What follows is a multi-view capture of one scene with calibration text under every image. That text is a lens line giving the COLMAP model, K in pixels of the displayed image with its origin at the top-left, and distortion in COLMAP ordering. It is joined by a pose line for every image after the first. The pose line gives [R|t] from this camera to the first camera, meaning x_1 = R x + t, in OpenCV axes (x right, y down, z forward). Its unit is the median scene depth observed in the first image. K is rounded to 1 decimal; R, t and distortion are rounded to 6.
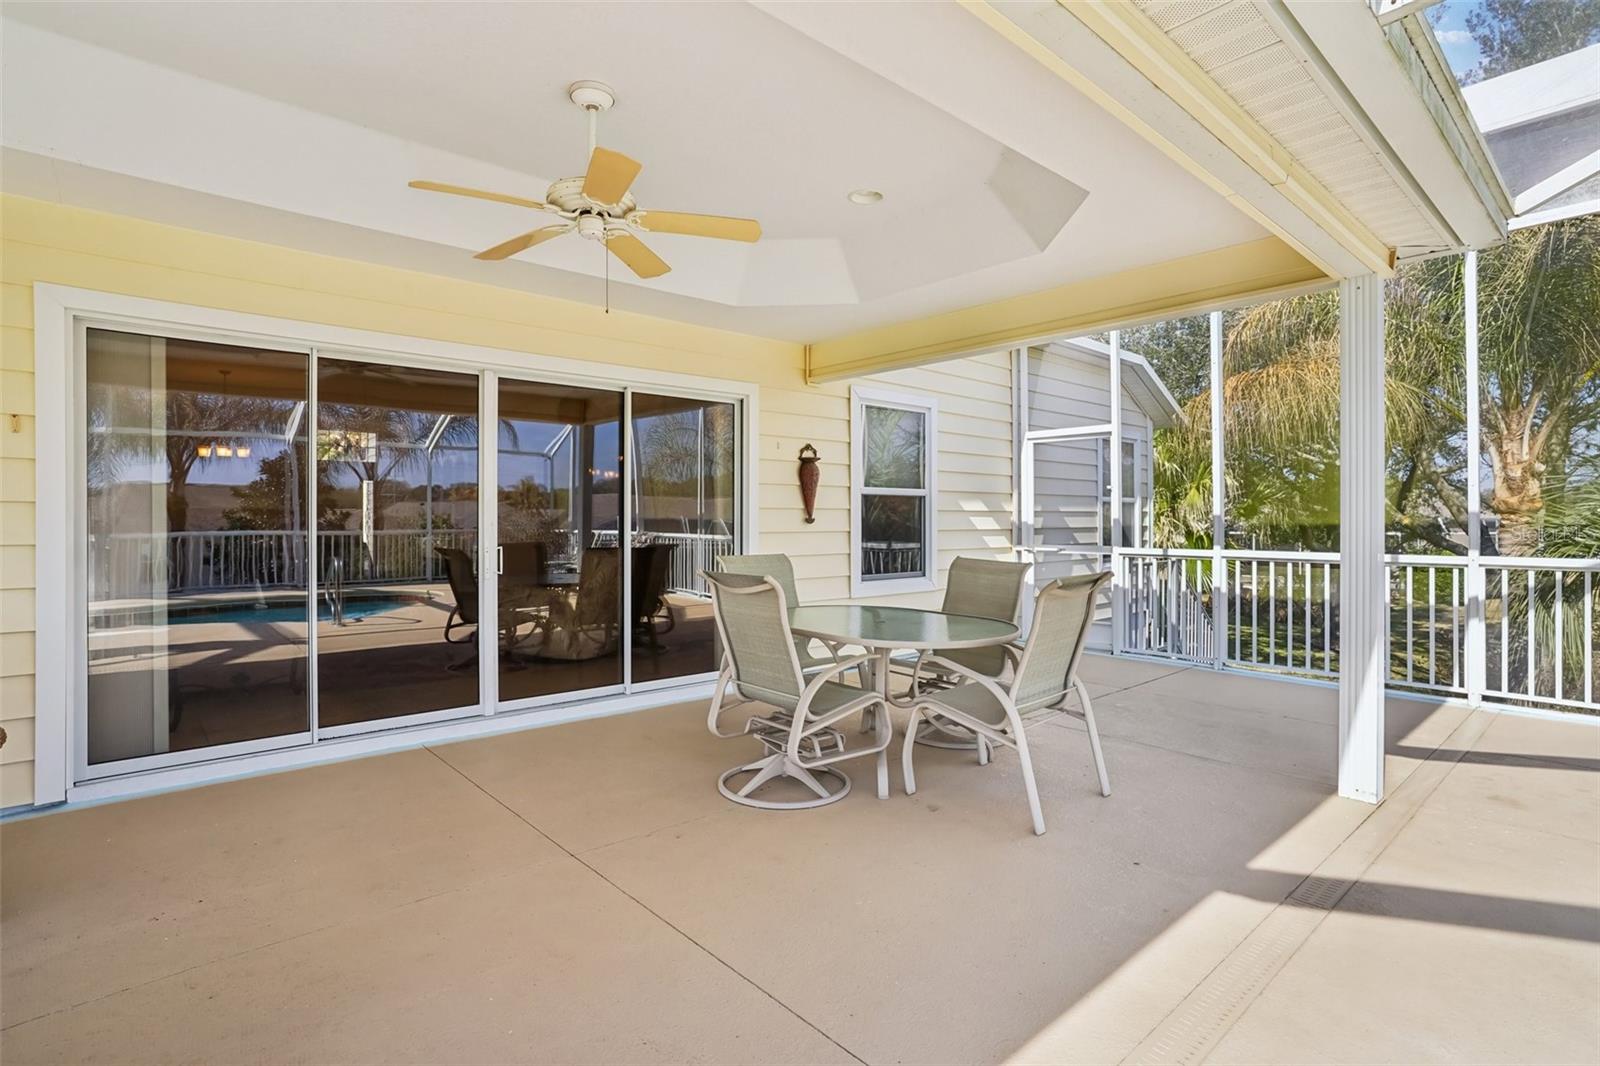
lens RADIAL K [[777.7, 0, 800.0], [0, 777.7, 533.0], [0, 0, 1]] dist [-0.003046, -0.000419]
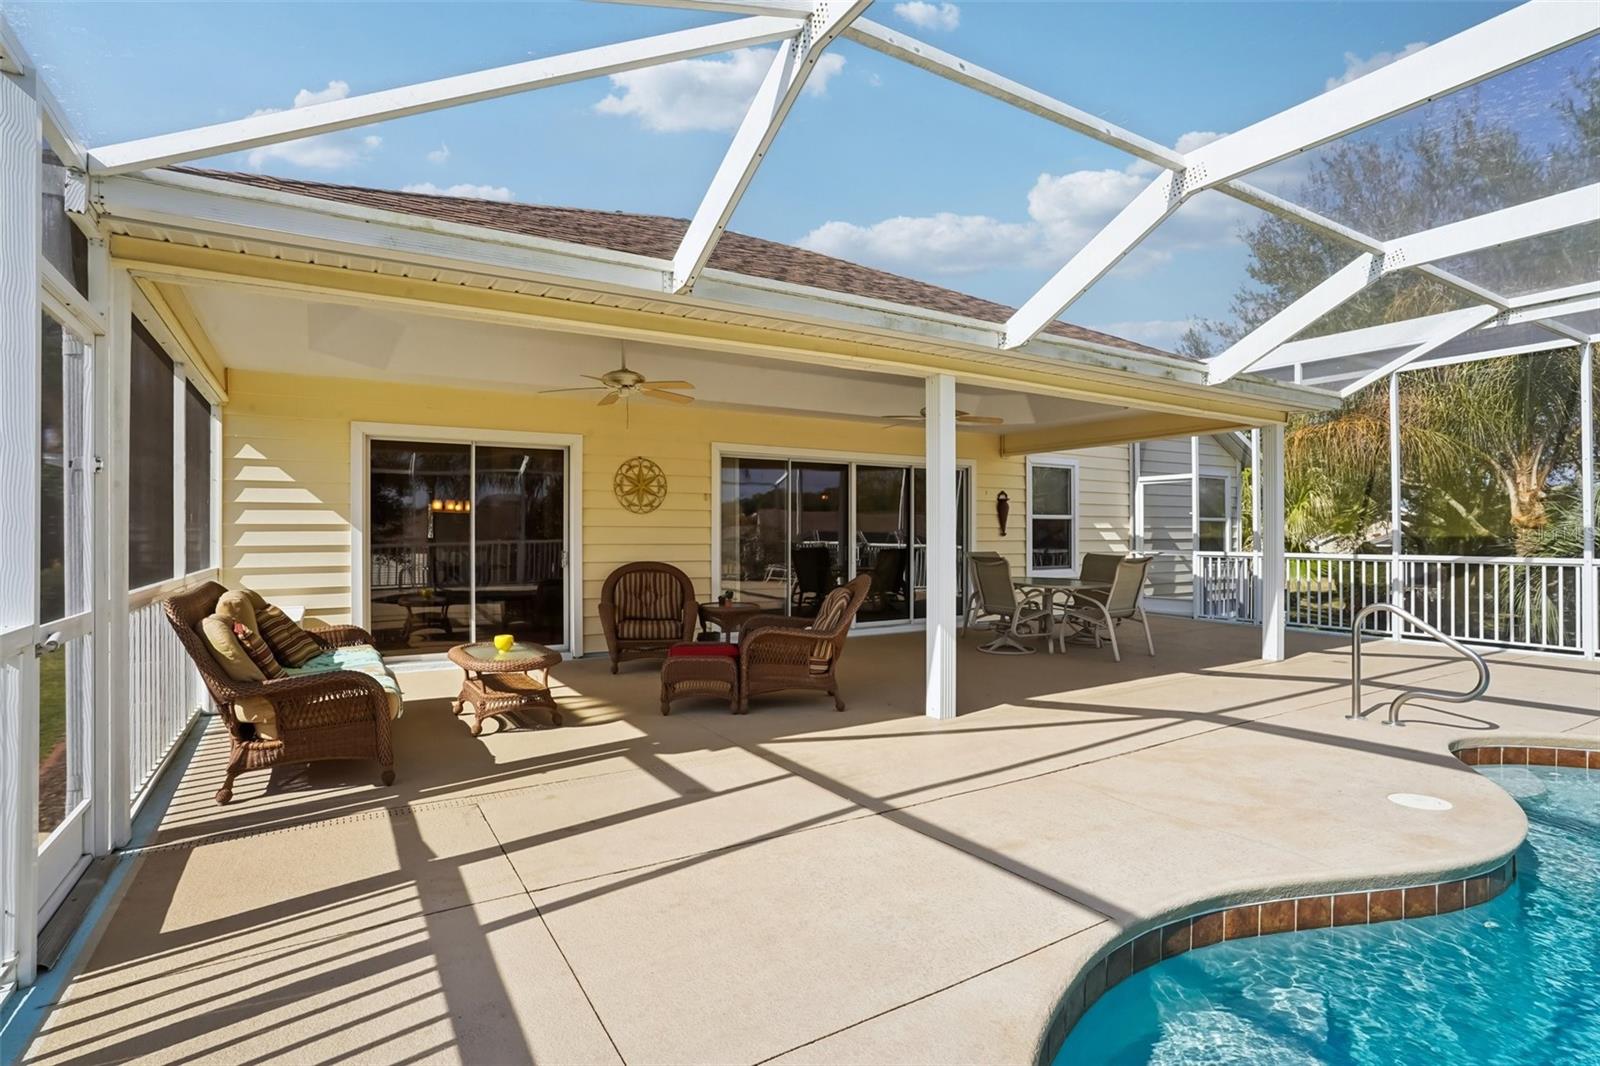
lens RADIAL K [[800.5, 0, 797.9], [0, 800.5, 539.6], [0, 0, 1]] dist [-0.068751, 0.036161]
pose [[0.984441, 0.000114, -0.175718, -0.116901], [-0.001911, 0.999948, -0.010053, 0.013472], [0.175708, 0.010233, 0.984389, -0.780383]]
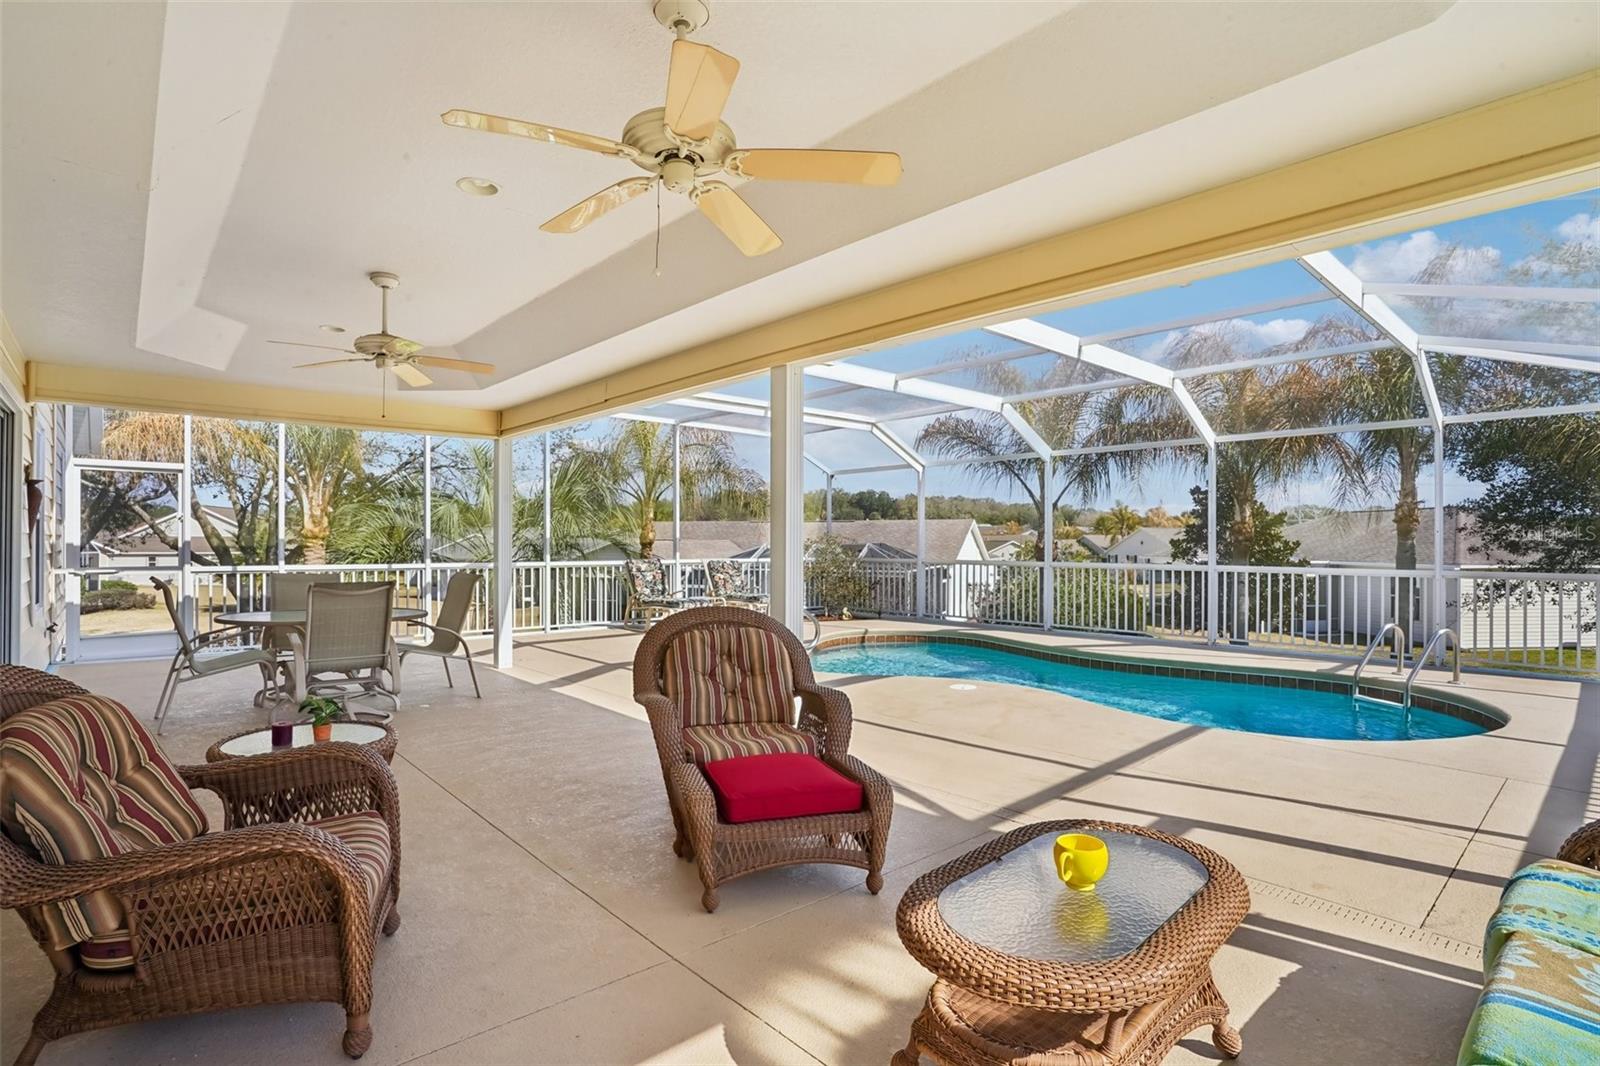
lens RADIAL K [[800.5, 0, 797.9], [0, 800.5, 539.6], [0, 0, 1]] dist [-0.068751, 0.036161]
pose [[-0.011401, 0.002687, 0.999931, -0.848902], [0.015933, 0.999870, -0.002505, -0.005399], [-0.999808, 0.015903, -0.011442, 0.067360]]
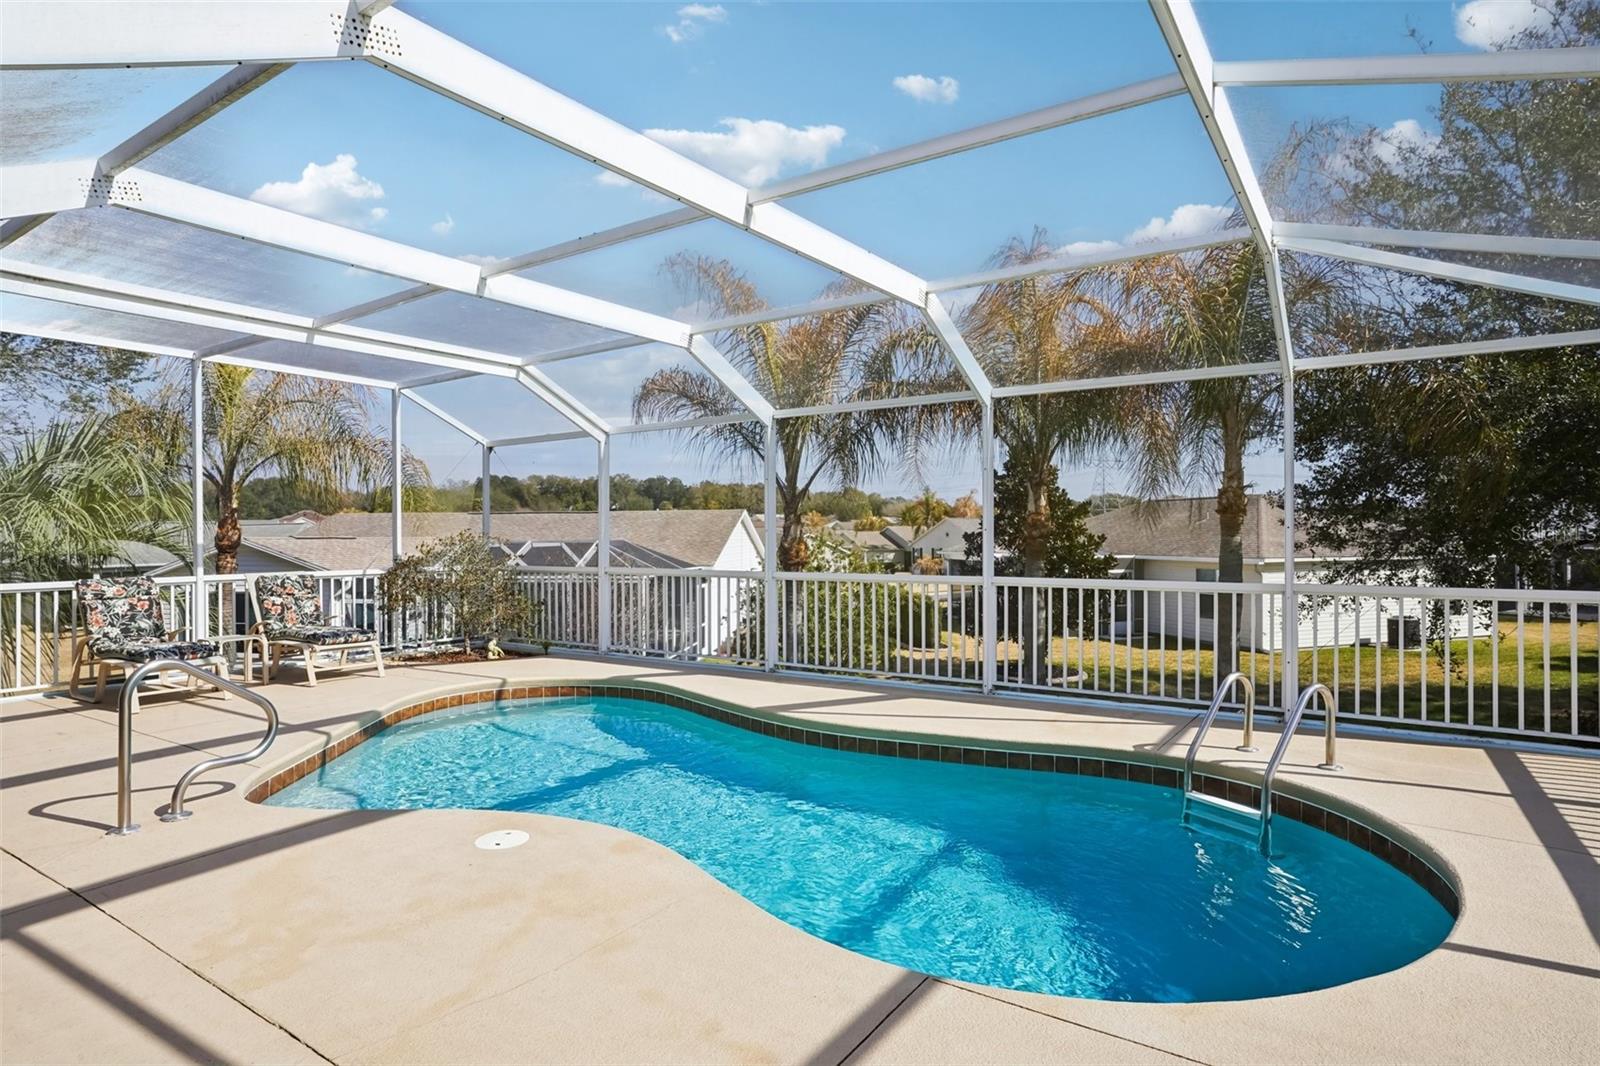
lens RADIAL K [[877.2, 0, 799.8], [0, 877.2, 538.3], [0, 0, 1]] dist [-0.022236, 0.000148]
pose [[-0.243376, -0.003876, 0.969924, -0.407787], [0.022702, 0.999695, 0.009692, -0.014916], [-0.969666, 0.024378, -0.243214, -0.222113]]
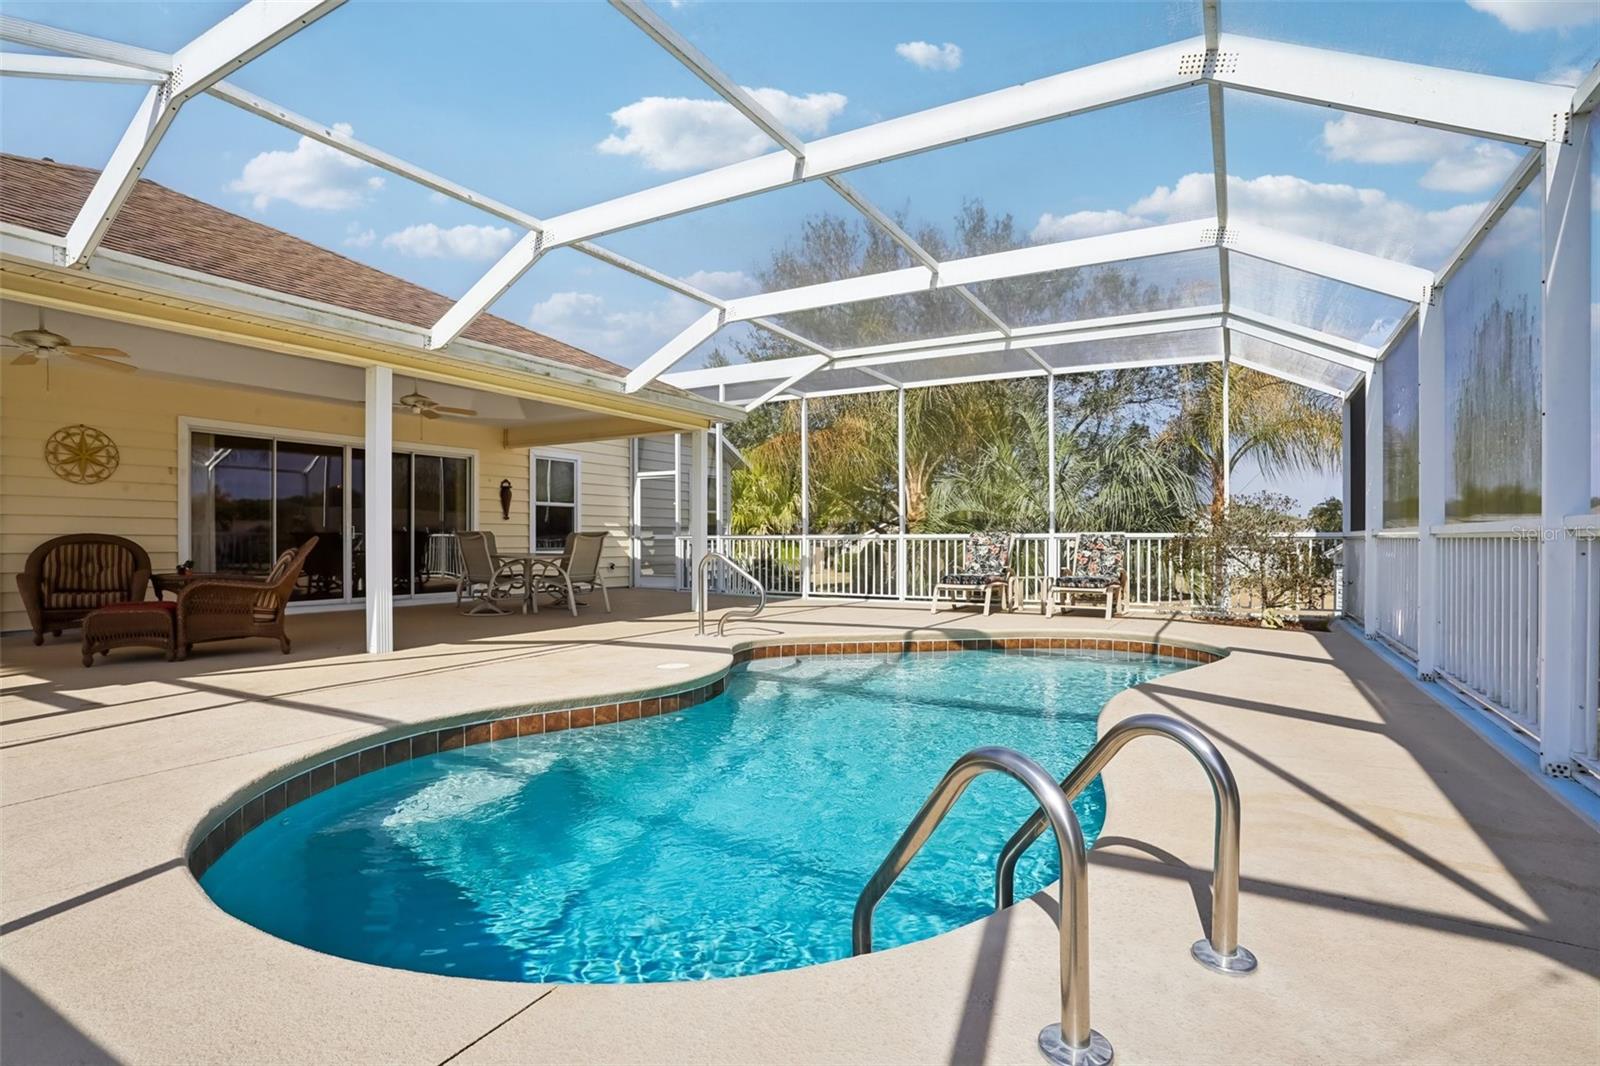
lens RADIAL K [[800.5, 0, 797.9], [0, 800.5, 539.6], [0, 0, 1]] dist [-0.068751, 0.036161]
pose [[0.949268, -0.000337, 0.314468, 0.073845], [0.006187, 0.999826, -0.017605, 0.071053], [-0.314408, 0.018657, 0.949105, -1.033036]]
